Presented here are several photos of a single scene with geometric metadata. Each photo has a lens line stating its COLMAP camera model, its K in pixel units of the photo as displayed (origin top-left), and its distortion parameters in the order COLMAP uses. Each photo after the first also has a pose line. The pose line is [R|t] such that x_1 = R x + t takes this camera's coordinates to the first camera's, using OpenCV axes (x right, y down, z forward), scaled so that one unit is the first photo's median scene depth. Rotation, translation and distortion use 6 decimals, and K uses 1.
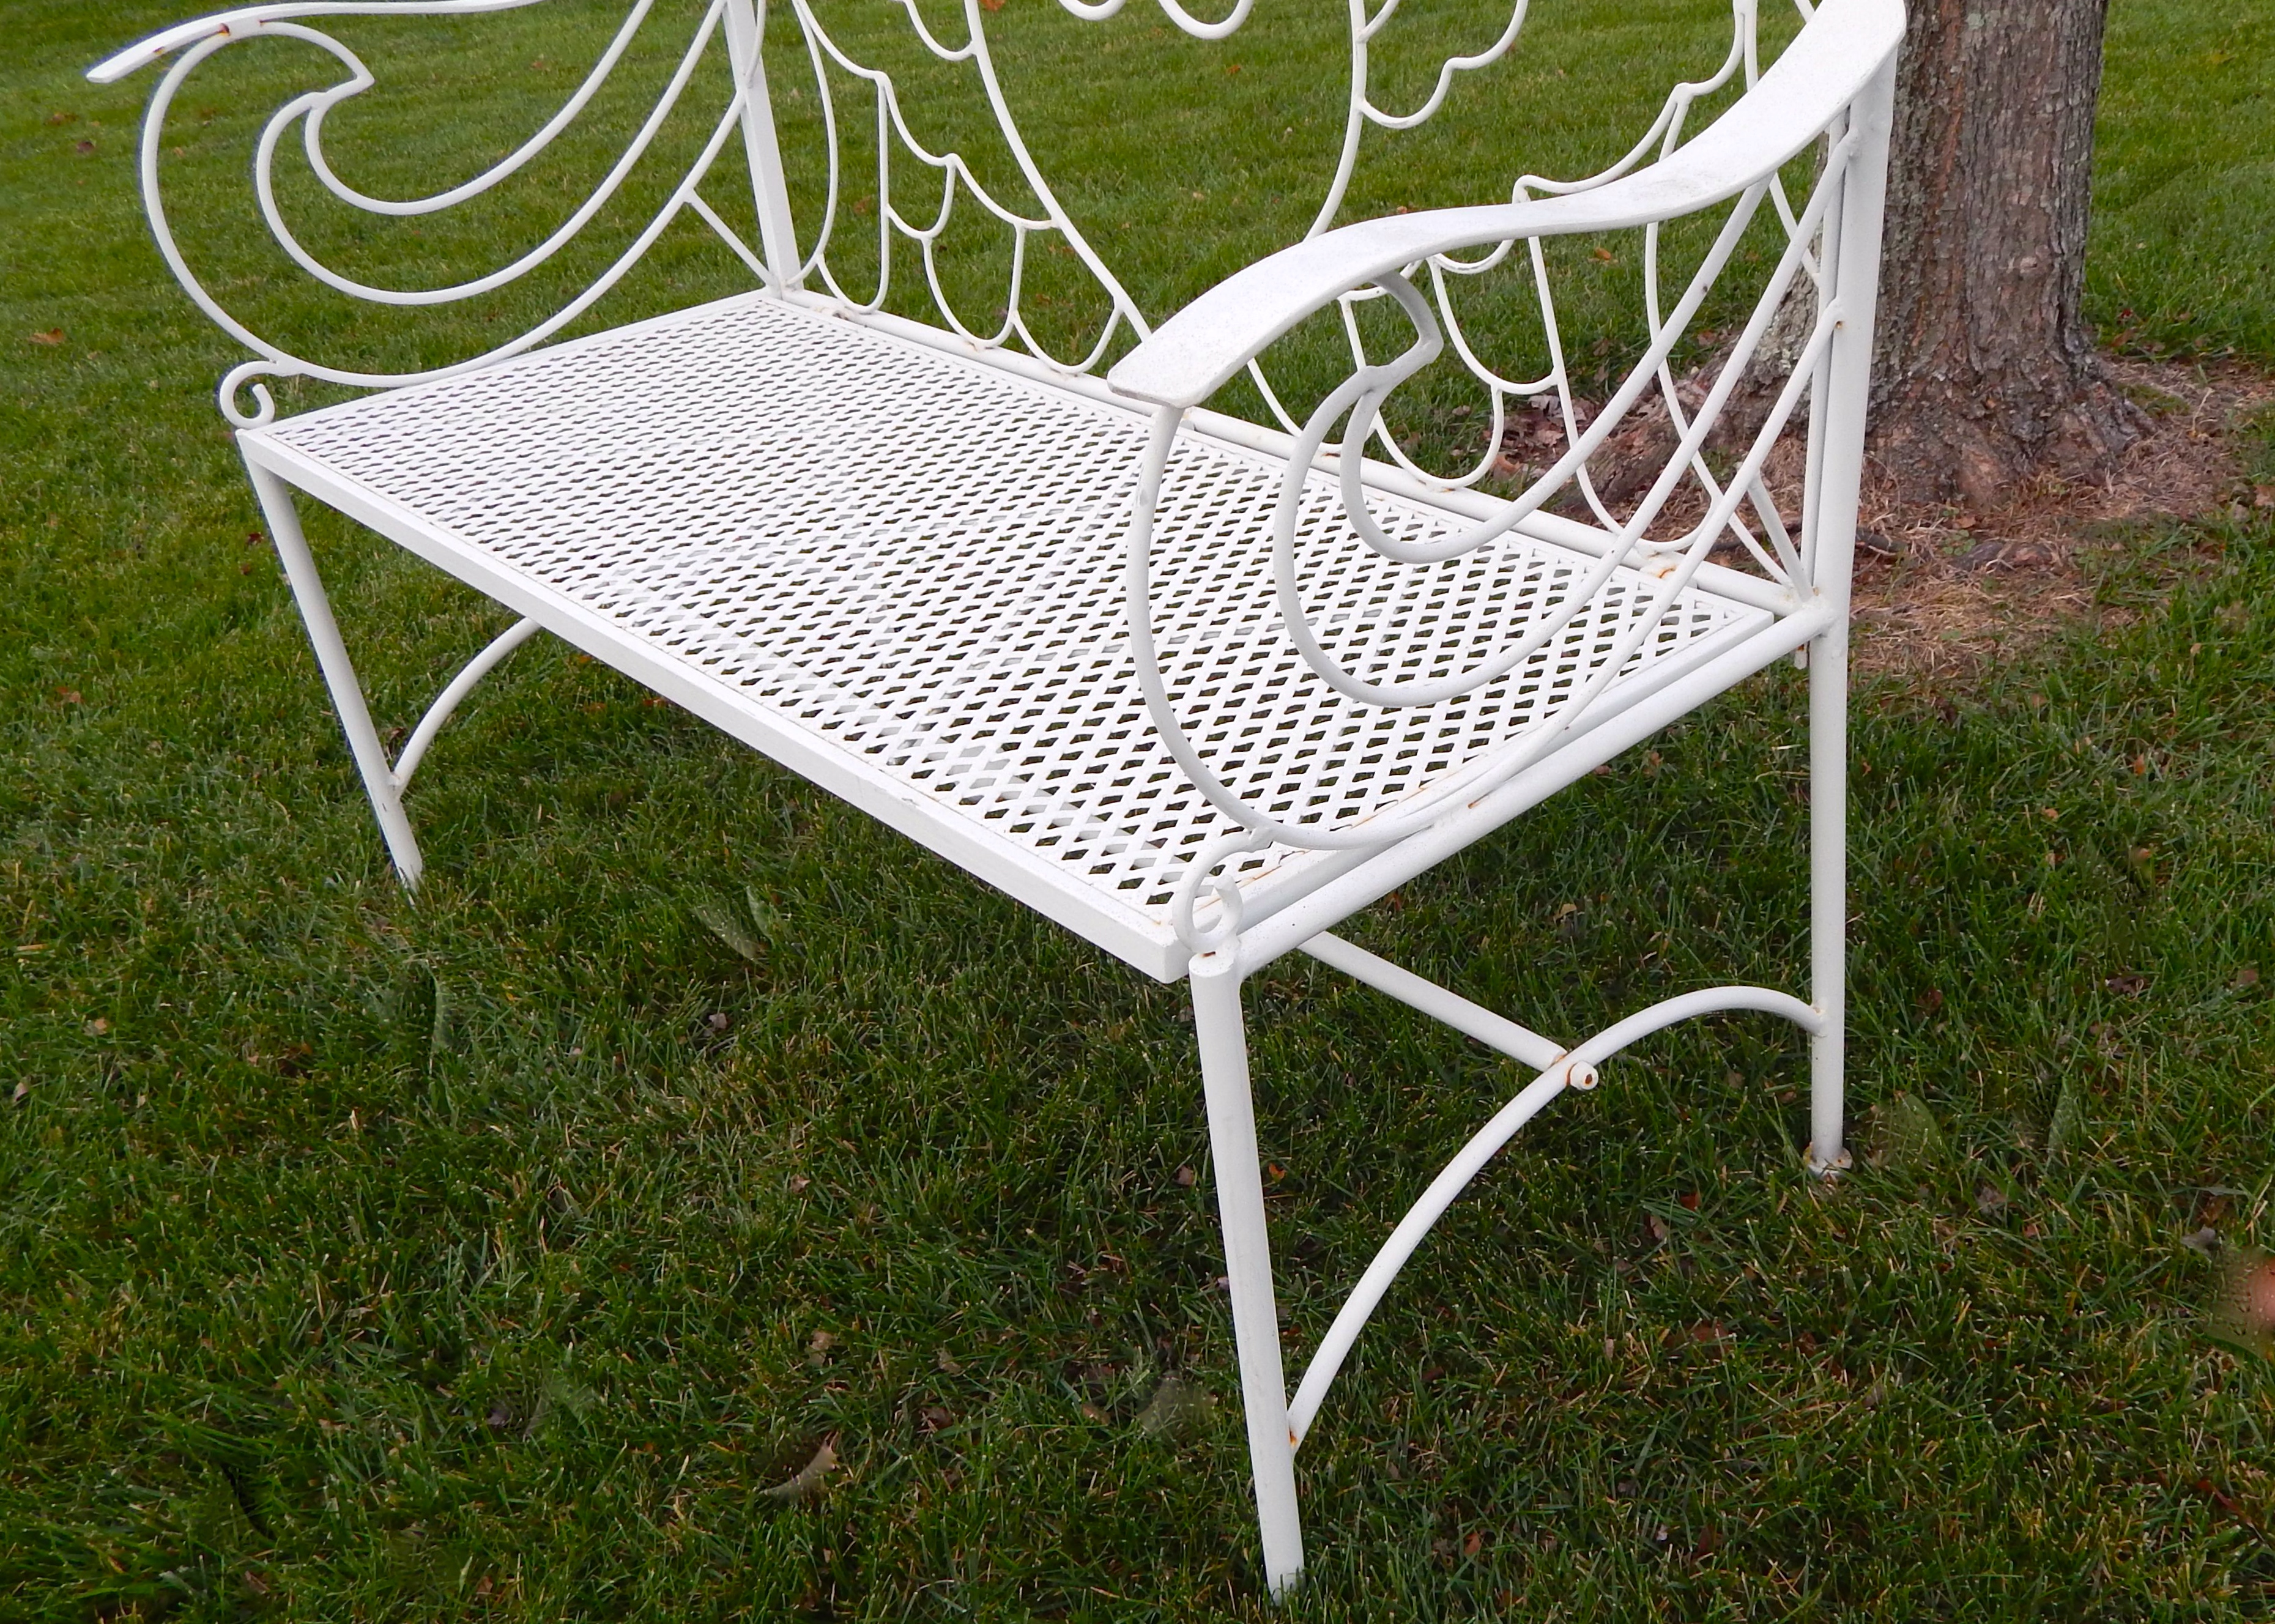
lens RADIAL K [[2169.7, 0, 1139.8], [0, 2169.7, 817.7], [0, 0, 1]] dist [0.014929, 0.000000]
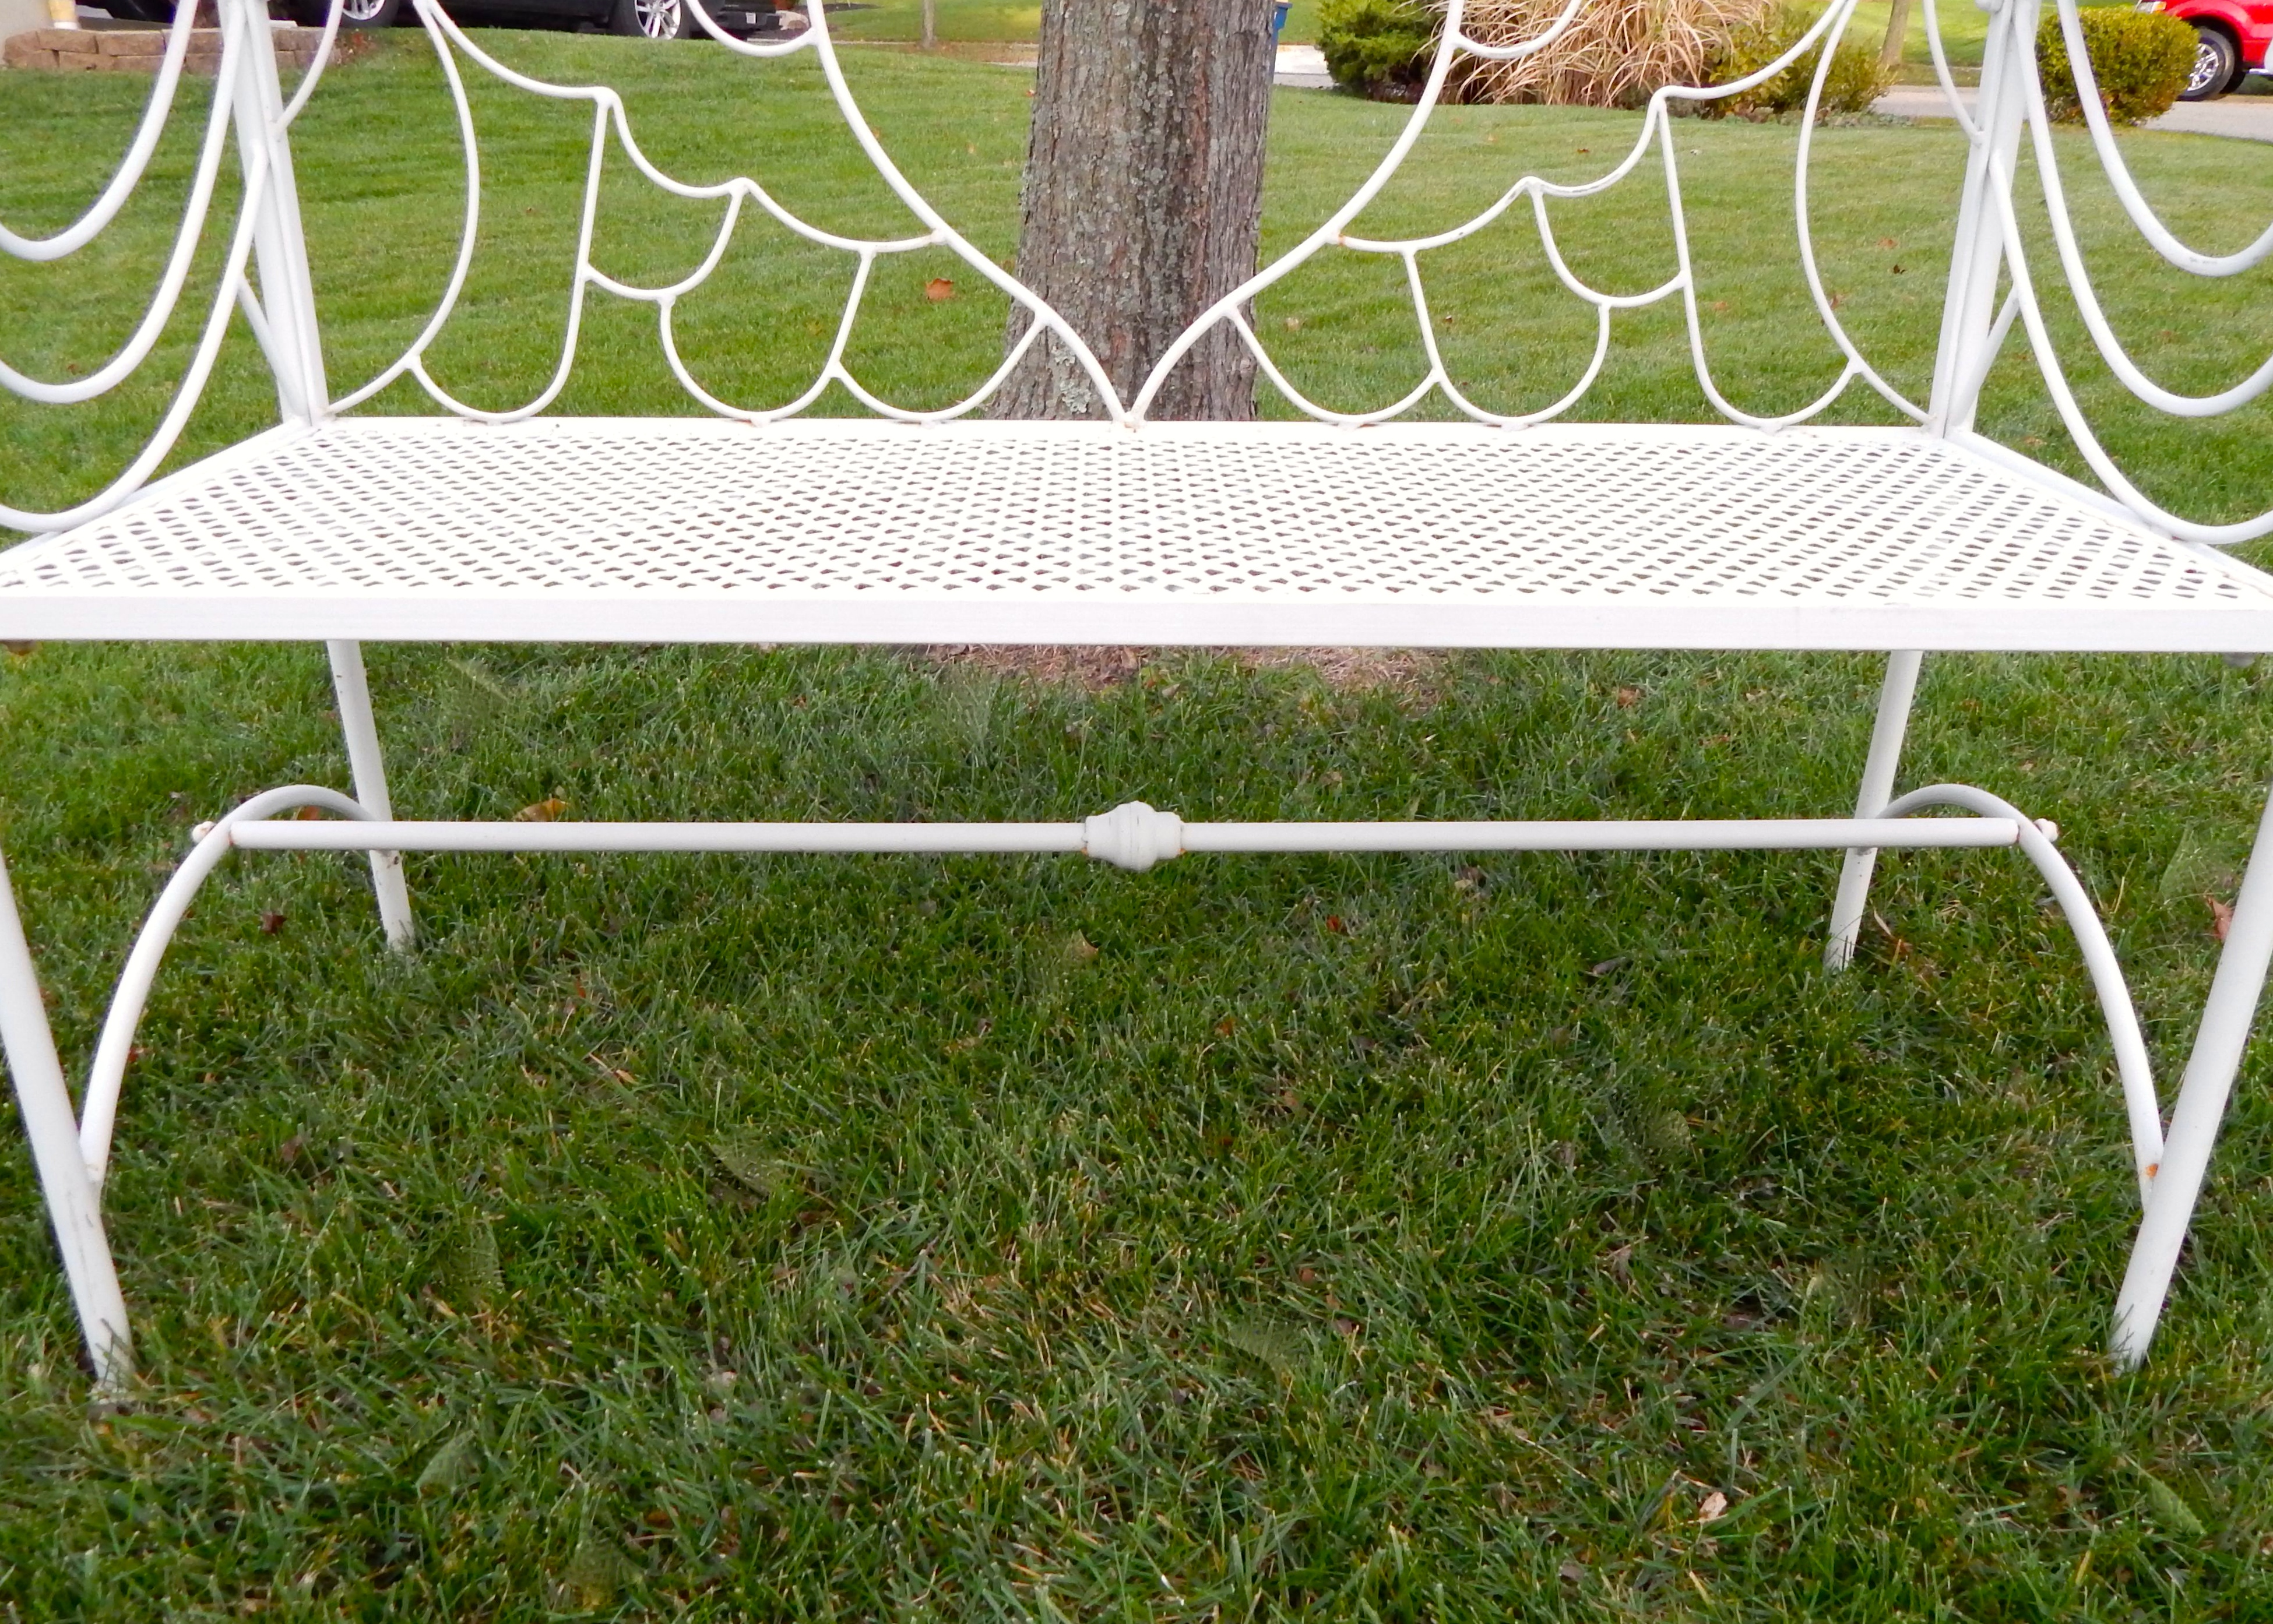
lens RADIAL K [[2167.6, 0, 1155.0], [0, 2167.6, 873.3], [0, 0, 1]] dist [0.014929, 0.000000]
pose [[0.646222, -0.207151, 0.734497, -0.598831], [0.329408, 0.943892, -0.023611, 0.008964], [-0.688395, 0.257207, 0.678201, 0.388262]]
